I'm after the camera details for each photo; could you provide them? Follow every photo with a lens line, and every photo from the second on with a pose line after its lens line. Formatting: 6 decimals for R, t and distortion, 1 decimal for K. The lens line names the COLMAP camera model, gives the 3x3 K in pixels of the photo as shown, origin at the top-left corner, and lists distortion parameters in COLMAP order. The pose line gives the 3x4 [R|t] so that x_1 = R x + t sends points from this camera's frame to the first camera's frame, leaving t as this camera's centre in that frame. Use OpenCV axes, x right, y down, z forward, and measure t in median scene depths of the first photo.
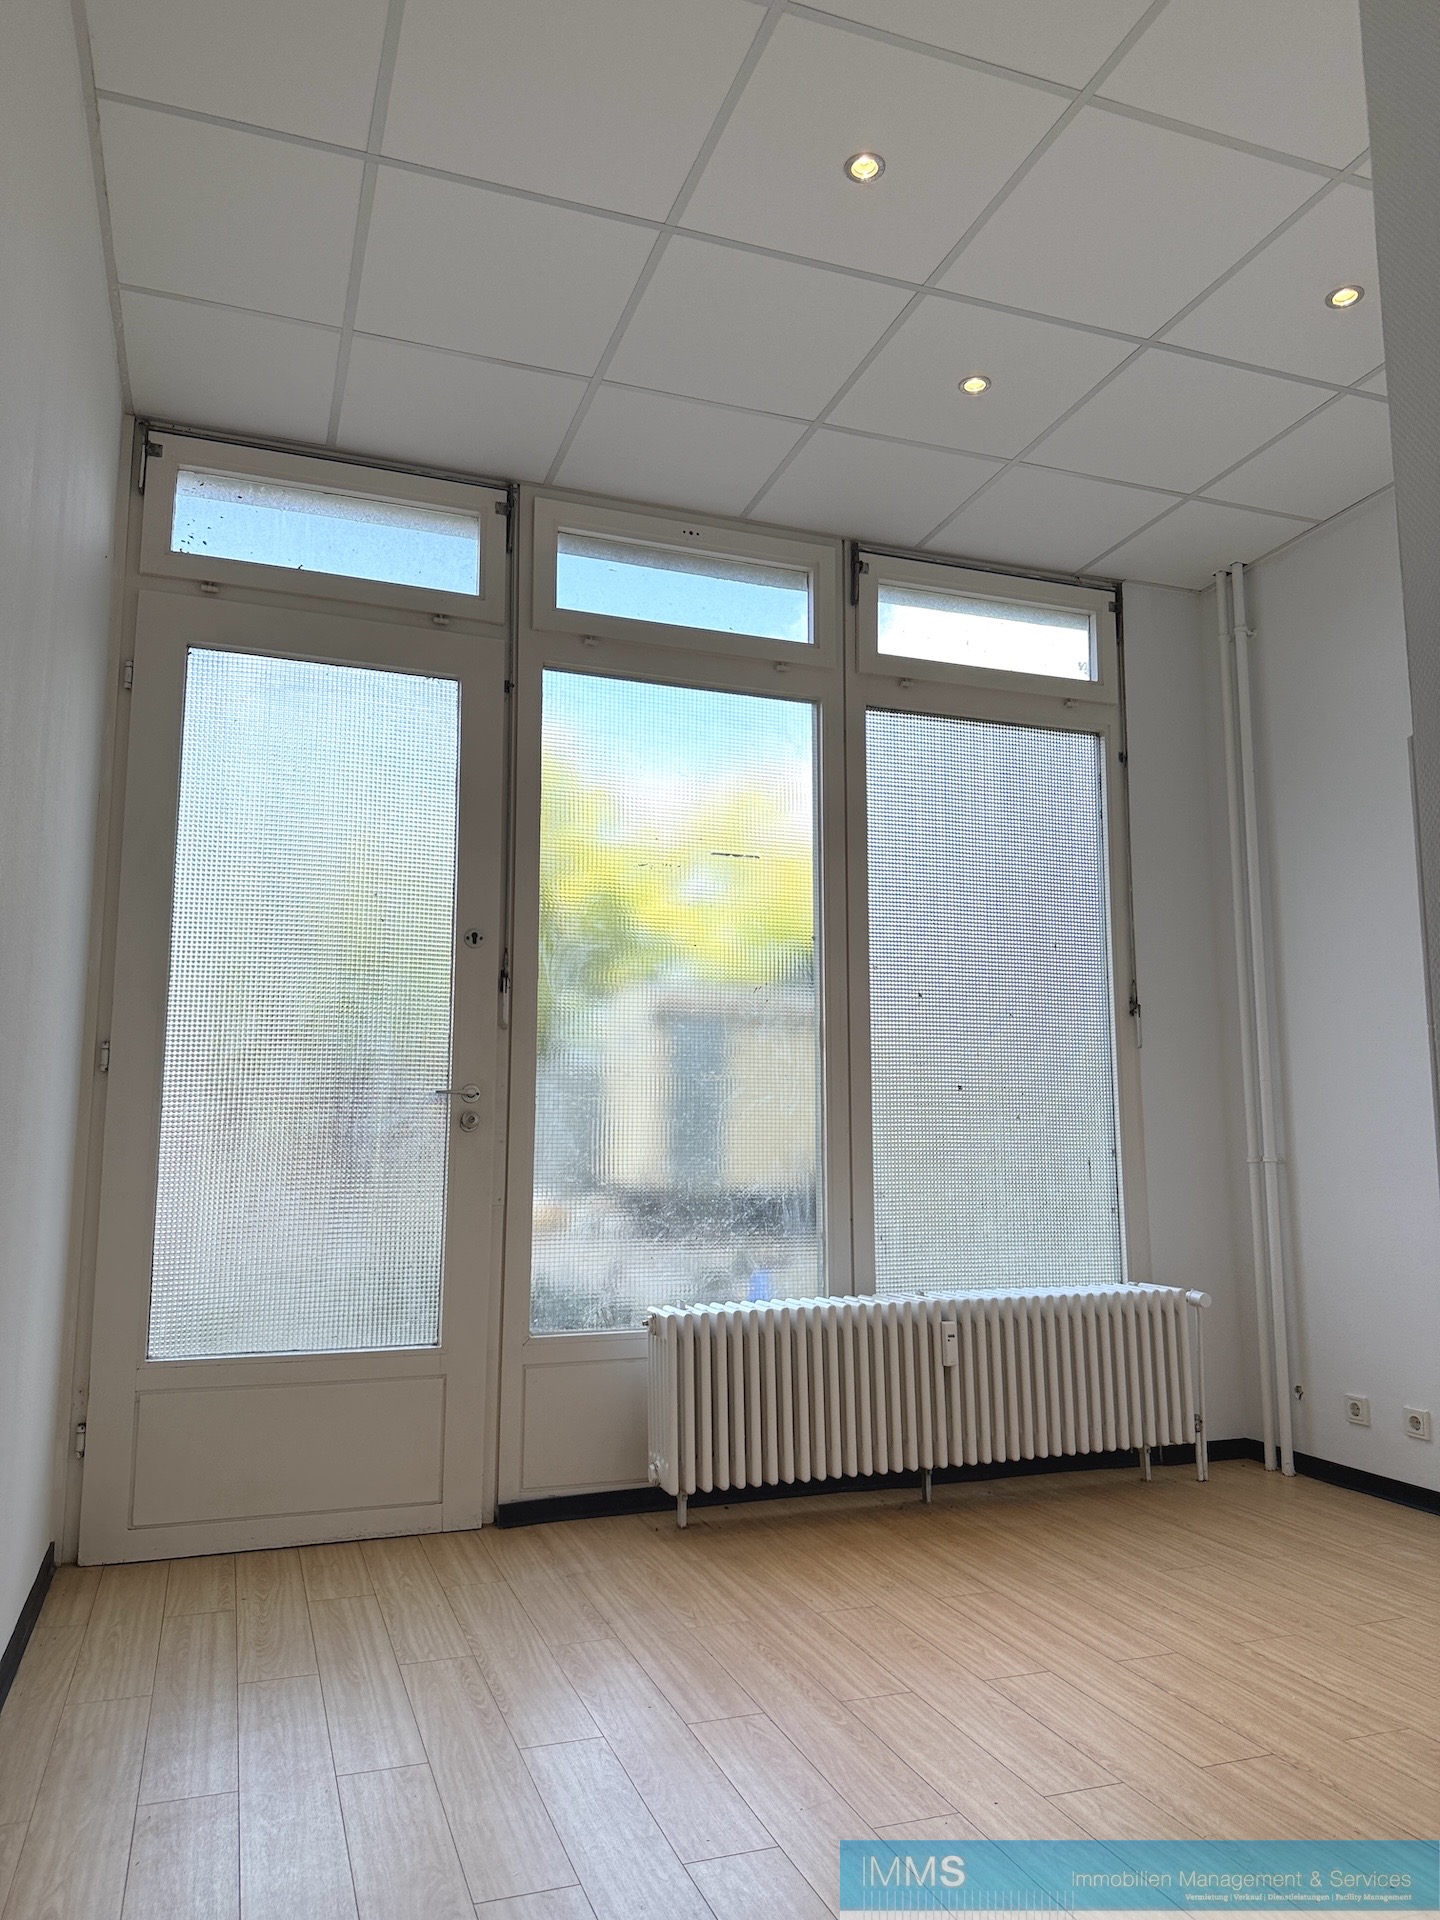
lens RADIAL K [[1350.6, 0, 721.4], [0, 1350.6, 955.4], [0, 0, 1]] dist [0.041227, -0.052258]
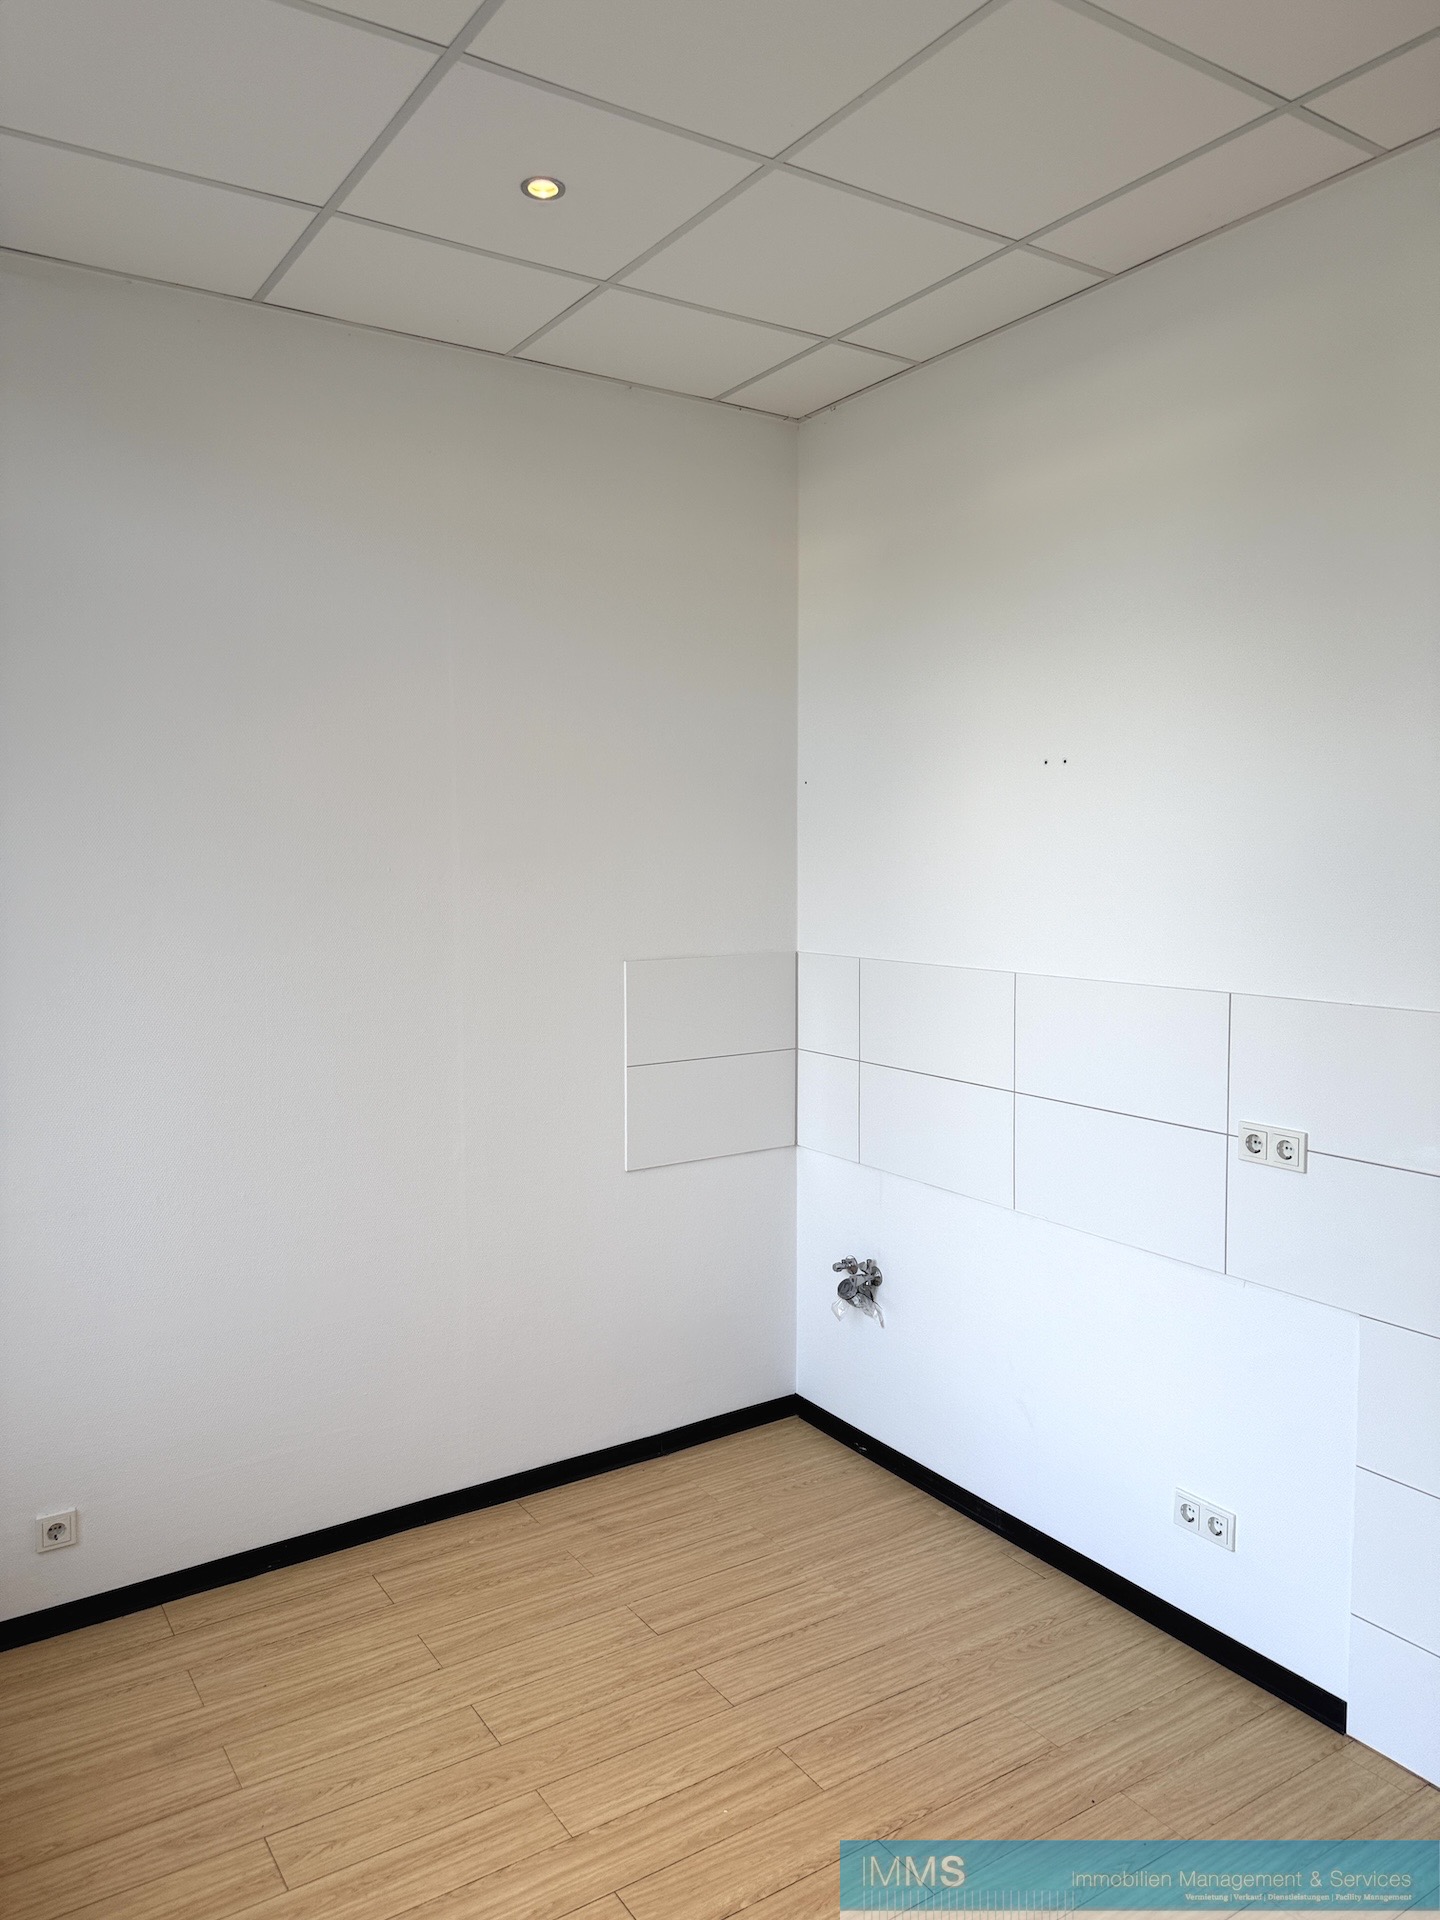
lens RADIAL K [[1350.6, 0, 719.3], [0, 1350.6, 960.6], [0, 0, 1]] dist [0.041227, -0.052258]
pose [[-0.233173, -0.067302, 0.970104, -0.435910], [-0.124079, 0.991507, 0.038964, -0.078155], [-0.964487, -0.111284, -0.239543, 1.217738]]
